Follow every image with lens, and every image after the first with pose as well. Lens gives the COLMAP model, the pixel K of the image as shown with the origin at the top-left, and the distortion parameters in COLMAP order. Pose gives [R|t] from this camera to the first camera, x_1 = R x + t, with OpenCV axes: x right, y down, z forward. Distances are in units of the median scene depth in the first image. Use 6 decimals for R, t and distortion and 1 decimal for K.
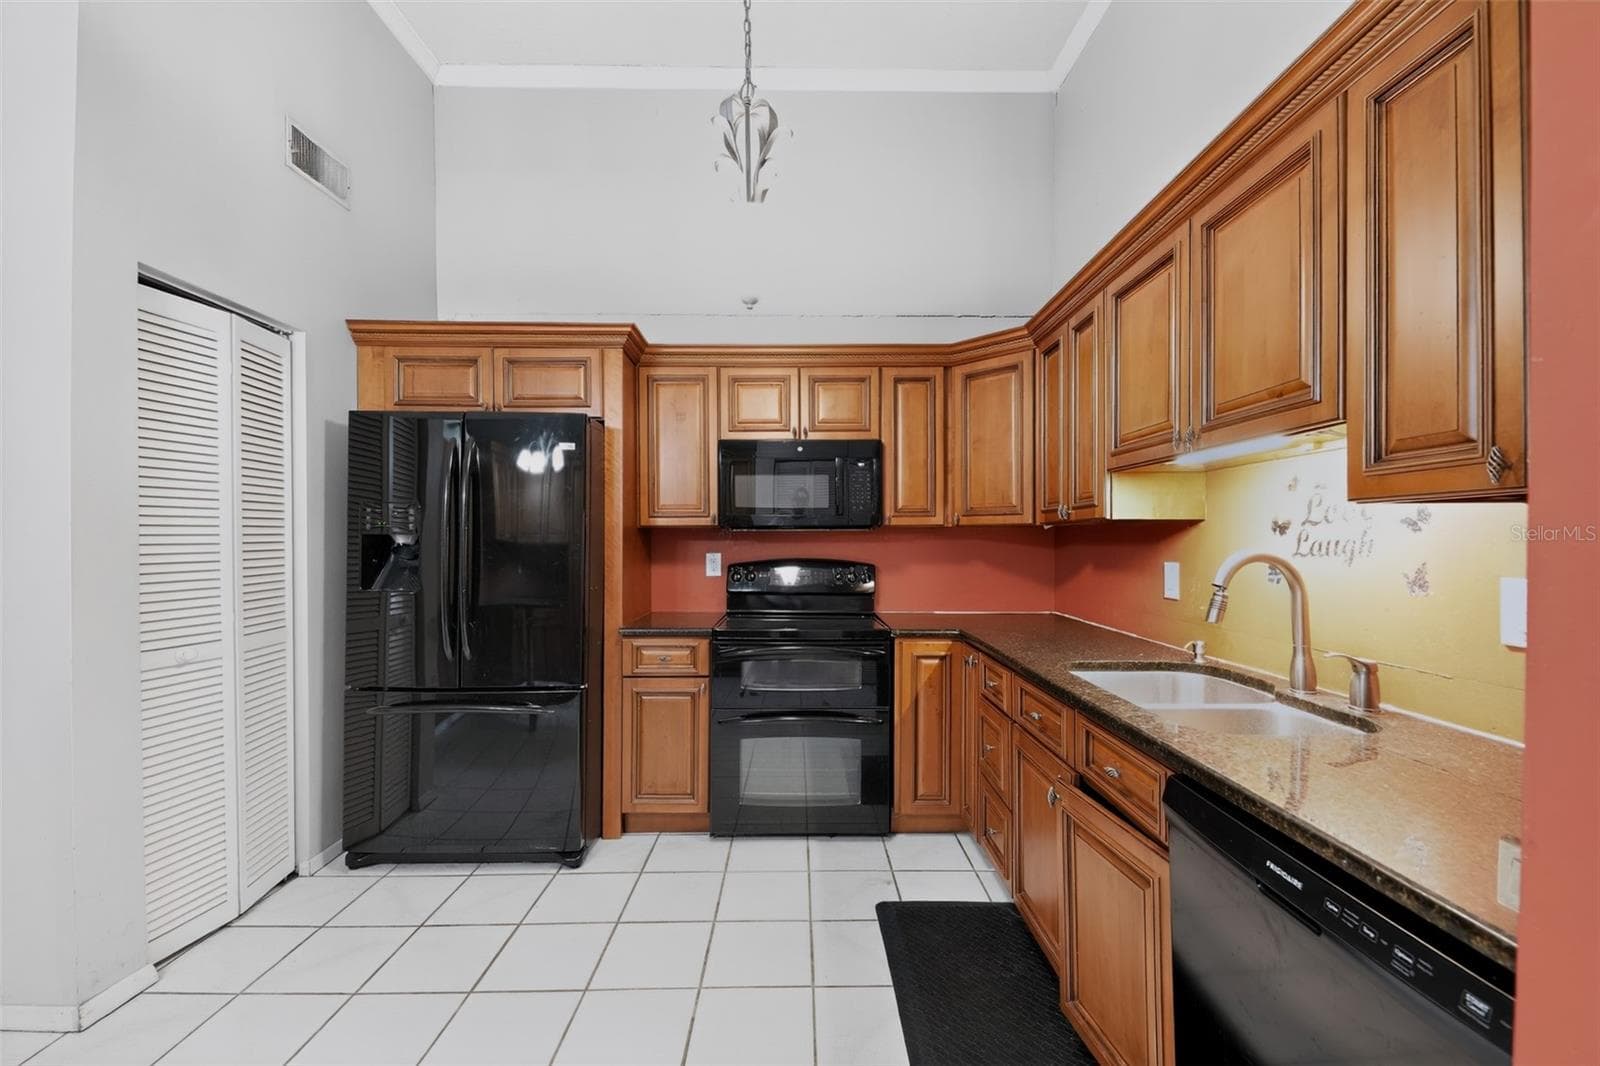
lens RADIAL K [[646.8, 0, 807.2], [0, 646.8, 537.2], [0, 0, 1]] dist [0.008000, -0.000926]
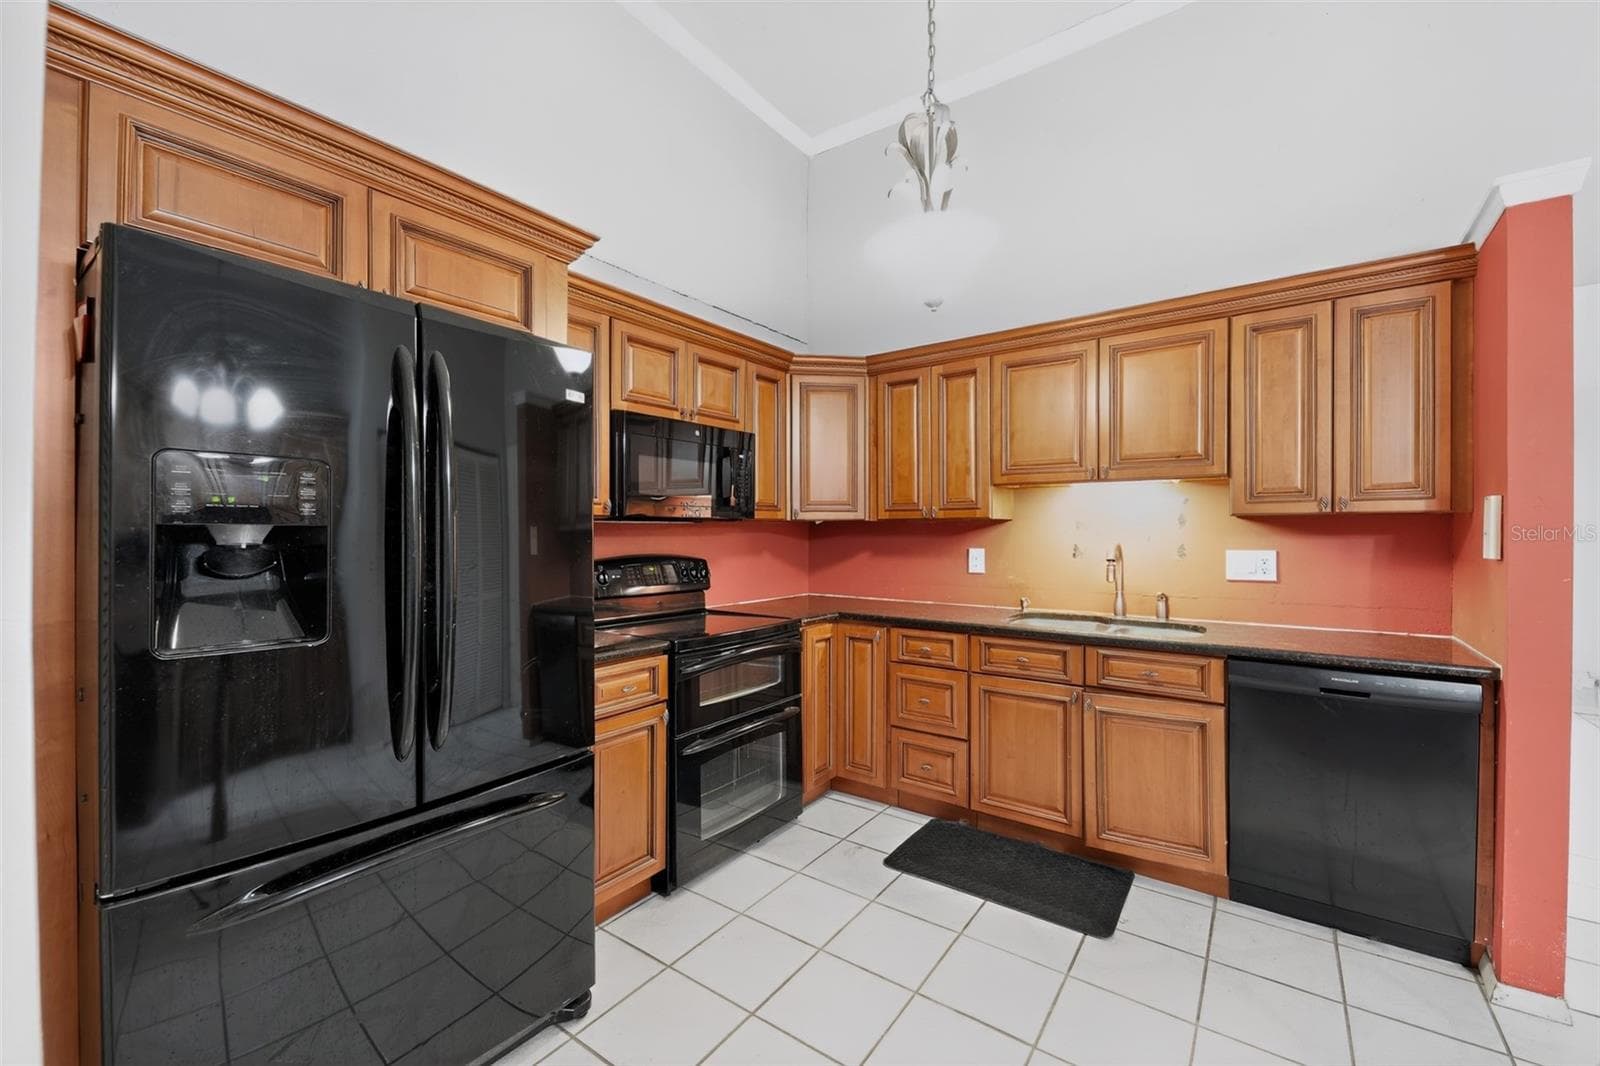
lens RADIAL K [[646.8, 0, 806.5], [0, 646.8, 527.9], [0, 0, 1]] dist [0.008000, -0.000926]
pose [[0.593334, 0.004177, 0.804945, -0.709694], [-0.002542, 0.999991, -0.003316, -0.001481], [-0.804952, -0.000079, 0.593340, 0.371179]]
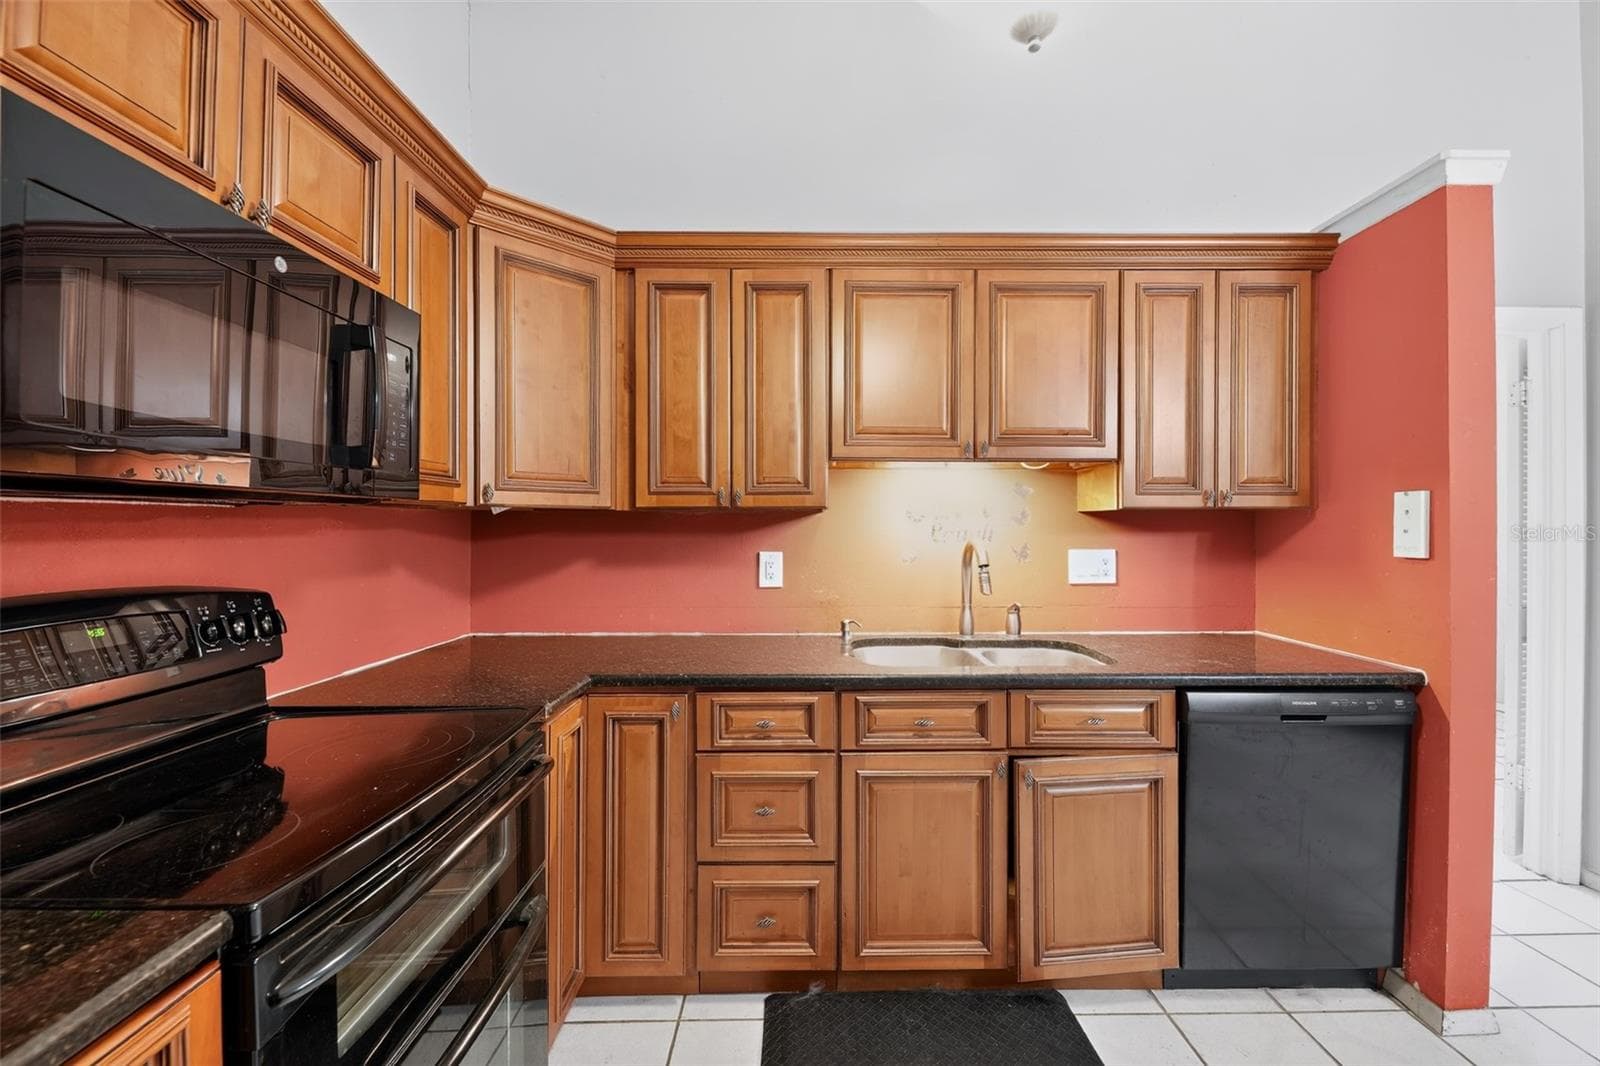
lens RADIAL K [[646.8, 0, 807.5], [0, 646.8, 523.3], [0, 0, 1]] dist [0.008000, -0.000926]
pose [[-0.002389, 0.005497, 0.999982, -0.384456], [-0.004734, 0.999974, -0.005508, -0.000687], [-0.999986, -0.004747, -0.002363, 0.793223]]
